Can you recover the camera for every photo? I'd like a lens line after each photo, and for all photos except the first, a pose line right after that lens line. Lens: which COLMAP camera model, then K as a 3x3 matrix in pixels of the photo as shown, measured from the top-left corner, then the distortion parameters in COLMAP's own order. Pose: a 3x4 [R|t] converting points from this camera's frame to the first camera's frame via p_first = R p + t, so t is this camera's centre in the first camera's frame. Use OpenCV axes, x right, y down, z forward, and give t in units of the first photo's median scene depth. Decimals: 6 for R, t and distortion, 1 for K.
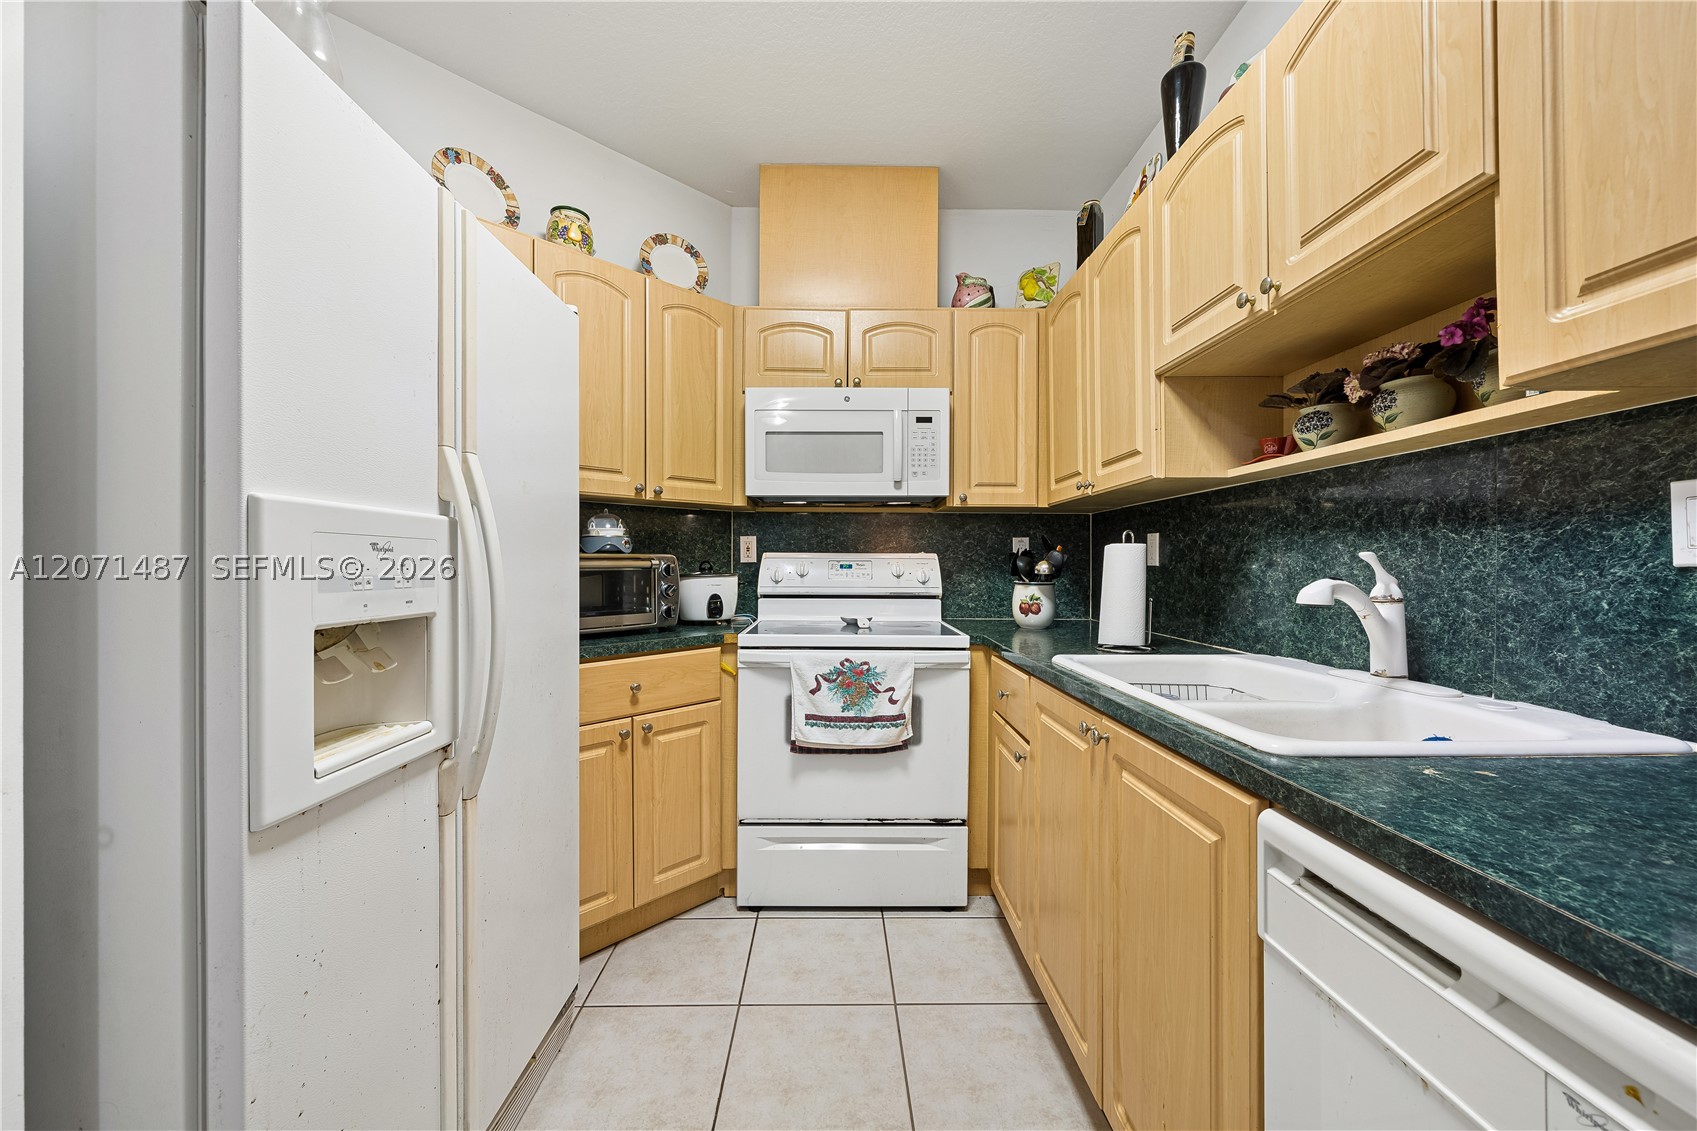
lens RADIAL K [[641.9, 0, 844.9], [0, 641.9, 569.9], [0, 0, 1]] dist [-0.004354, -0.000558]
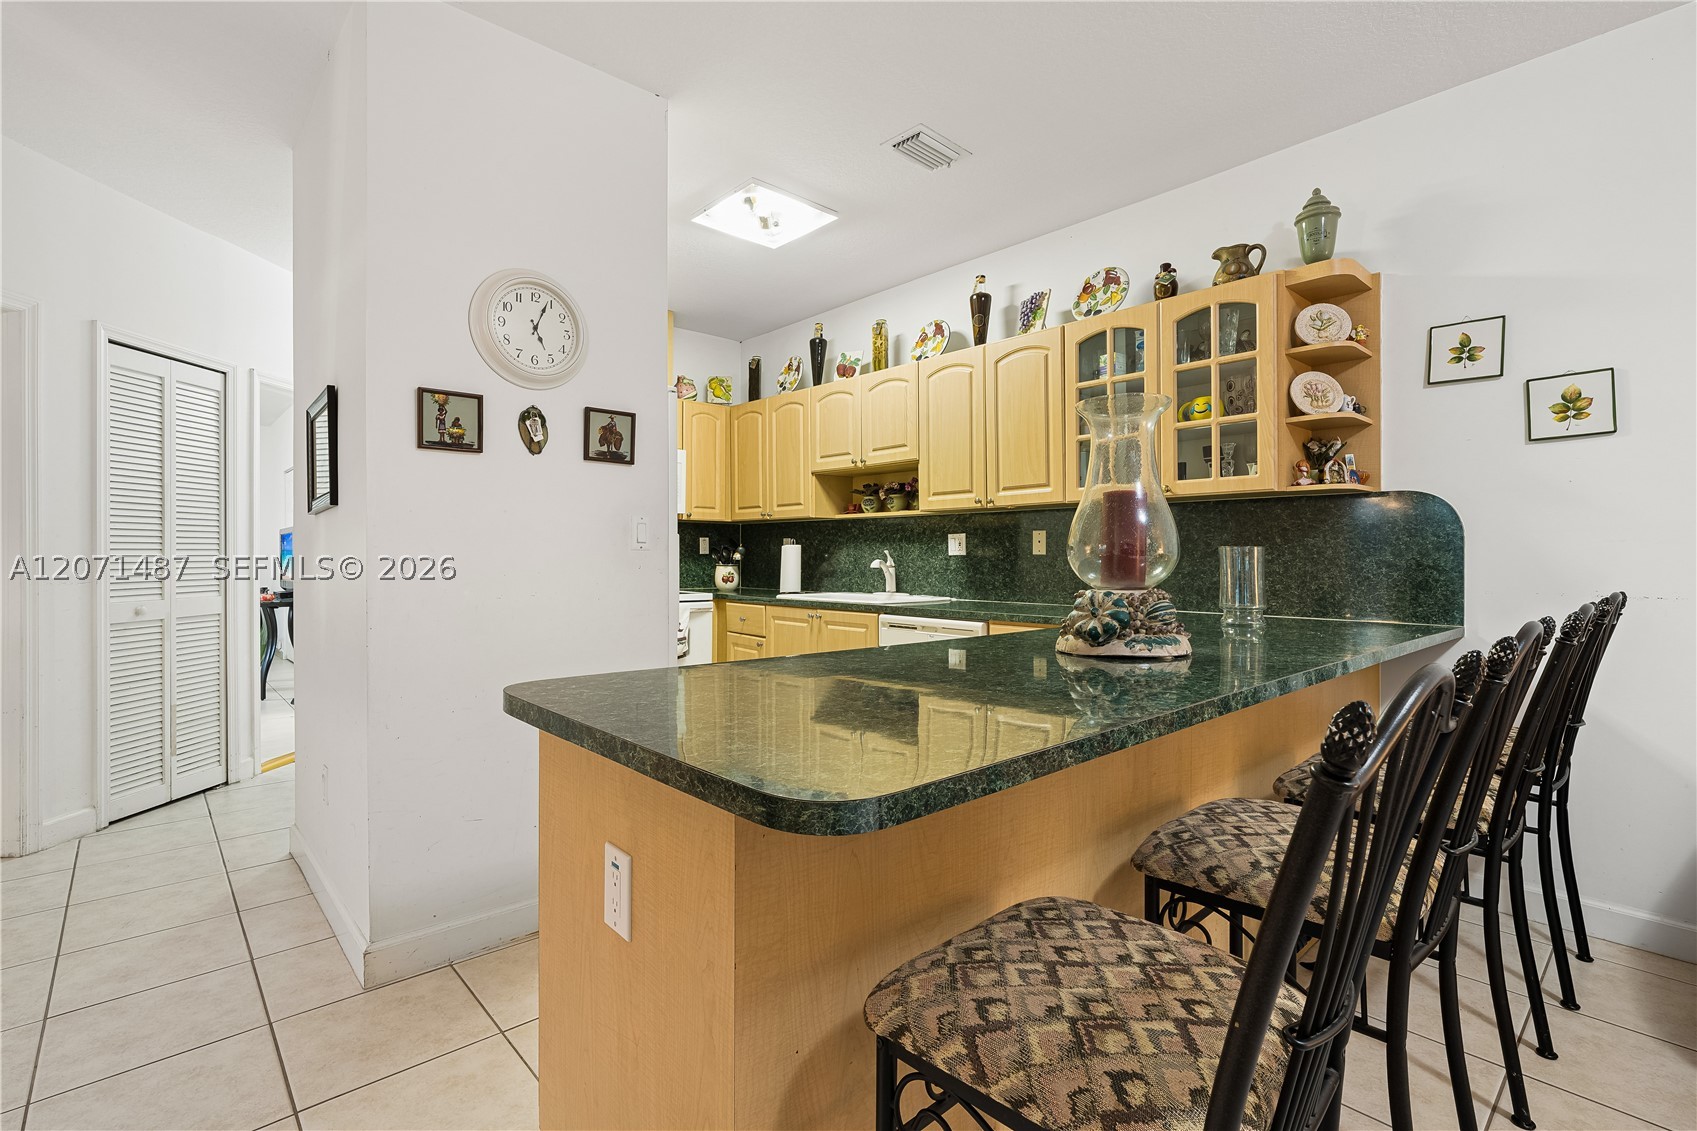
lens RADIAL K [[777.8, 0, 838.4], [0, 777.8, 570.4], [0, 0, 1]] dist [0.001107, 0.000029]
pose [[0.753046, -0.011676, 0.657865, -1.718486], [0.004180, 0.999907, 0.012961, 0.016514], [-0.657955, -0.007010, 0.753025, -1.568481]]
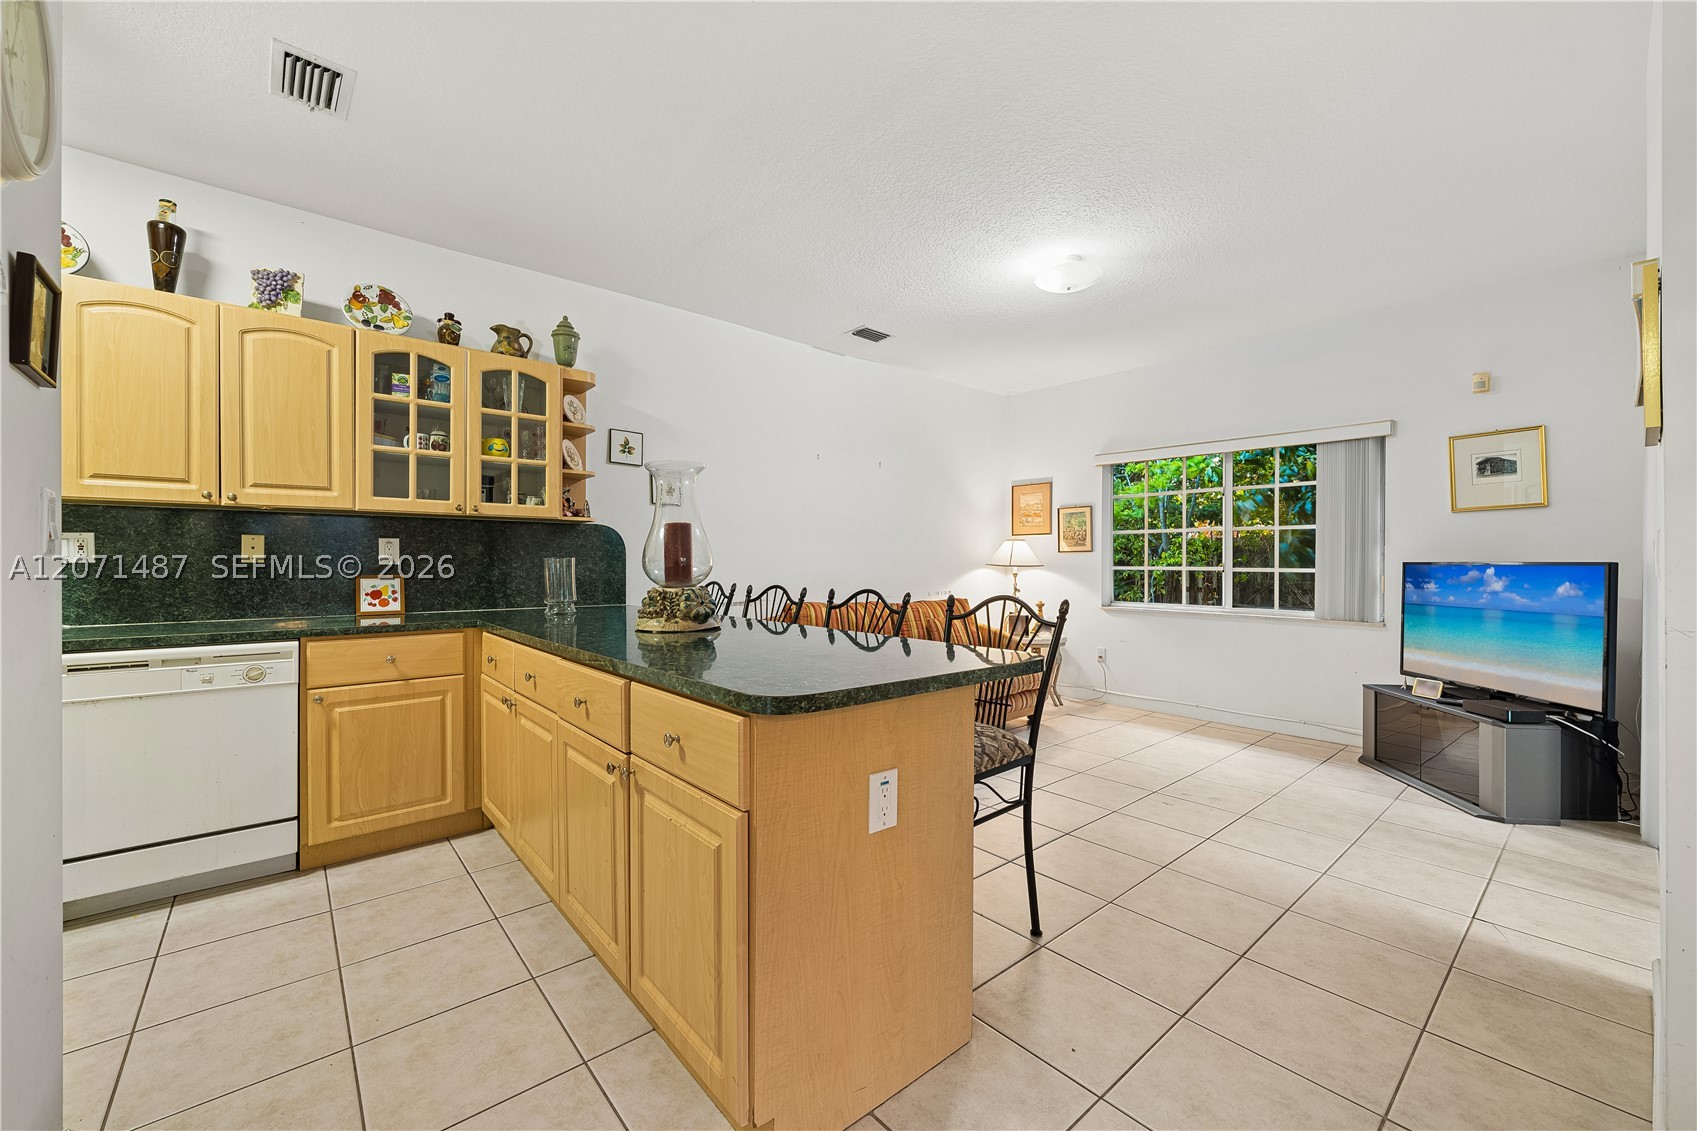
lens RADIAL K [[667.3, 0, 839.3], [0, 667.3, 579.0], [0, 0, 1]] dist [0.001057, -0.001171]
pose [[-0.631097, -0.019383, 0.775462, -2.154024], [0.003483, 0.999607, 0.027820, -0.003062], [-0.775696, 0.020258, -0.630782, 0.117548]]
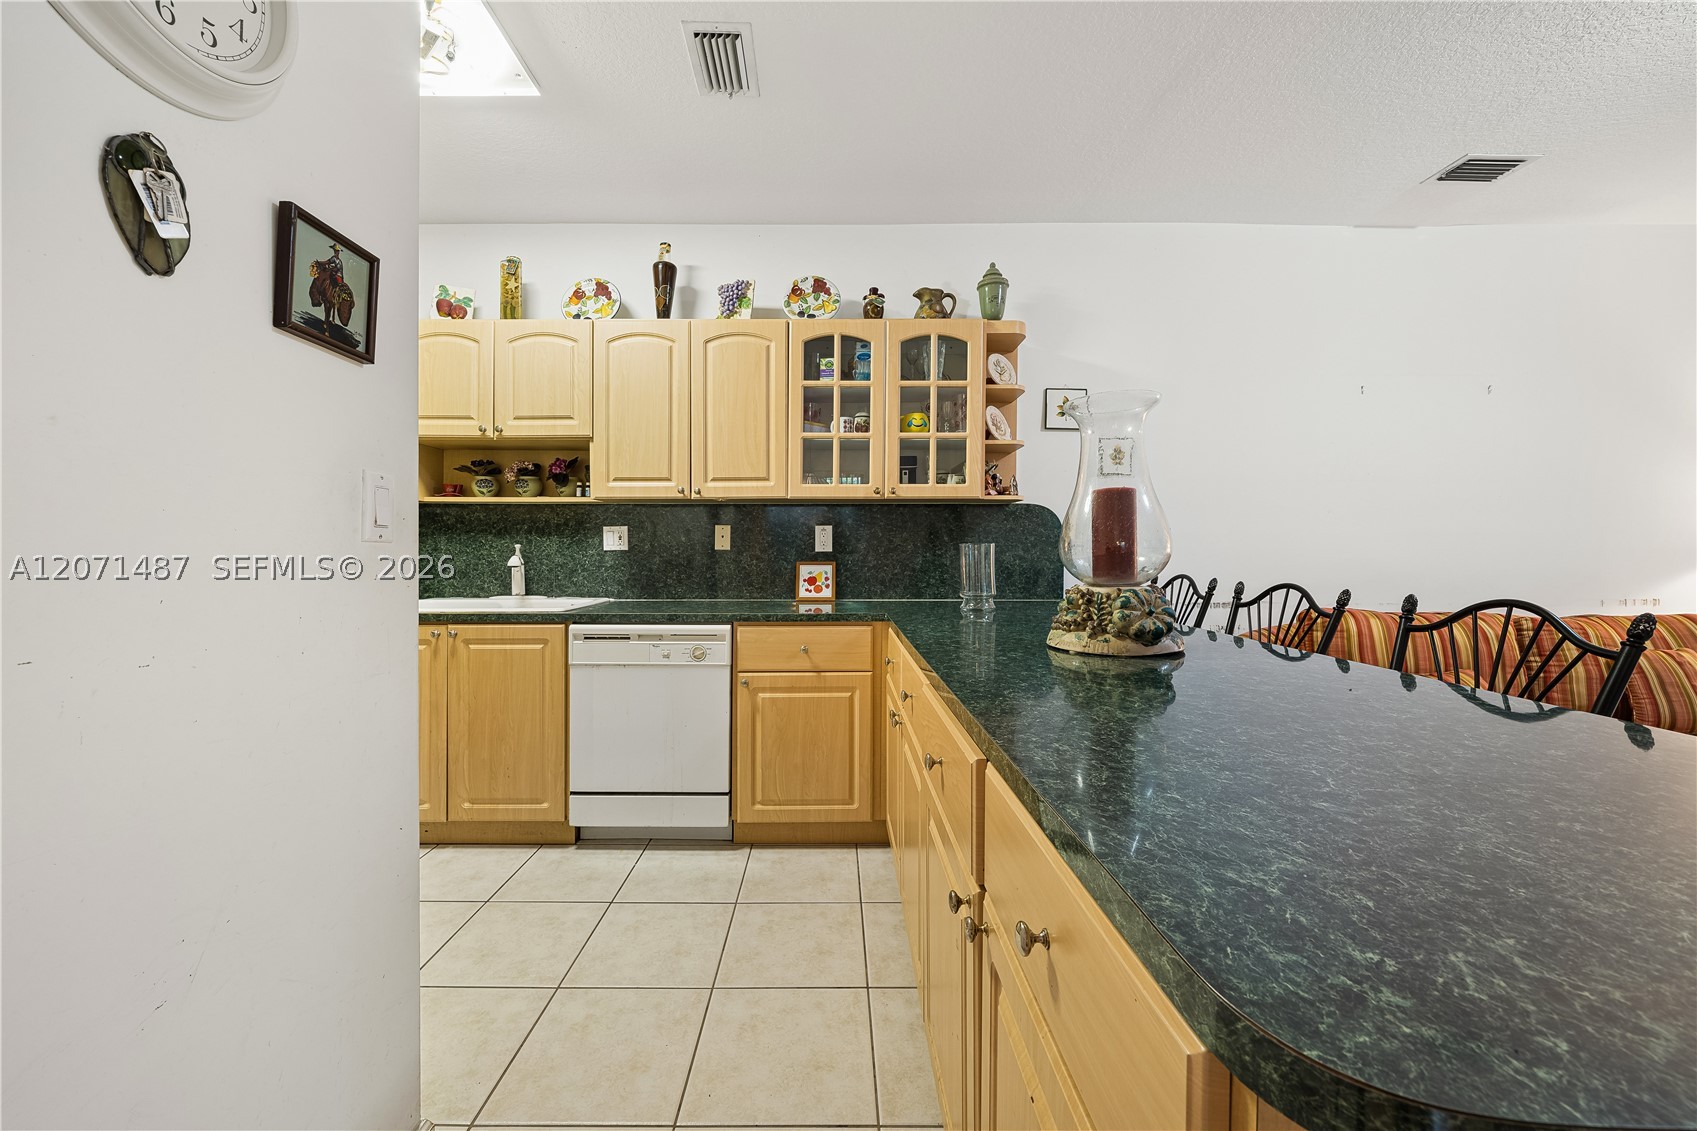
lens RADIAL K [[641.9, 0, 832.7], [0, 641.9, 562.0], [0, 0, 1]] dist [-0.004354, -0.000558]
pose [[0.016864, -0.018529, 0.999686, -1.575624], [0.006789, 0.999807, 0.018416, 0.001506], [-0.999835, 0.006476, 0.016986, -0.236947]]
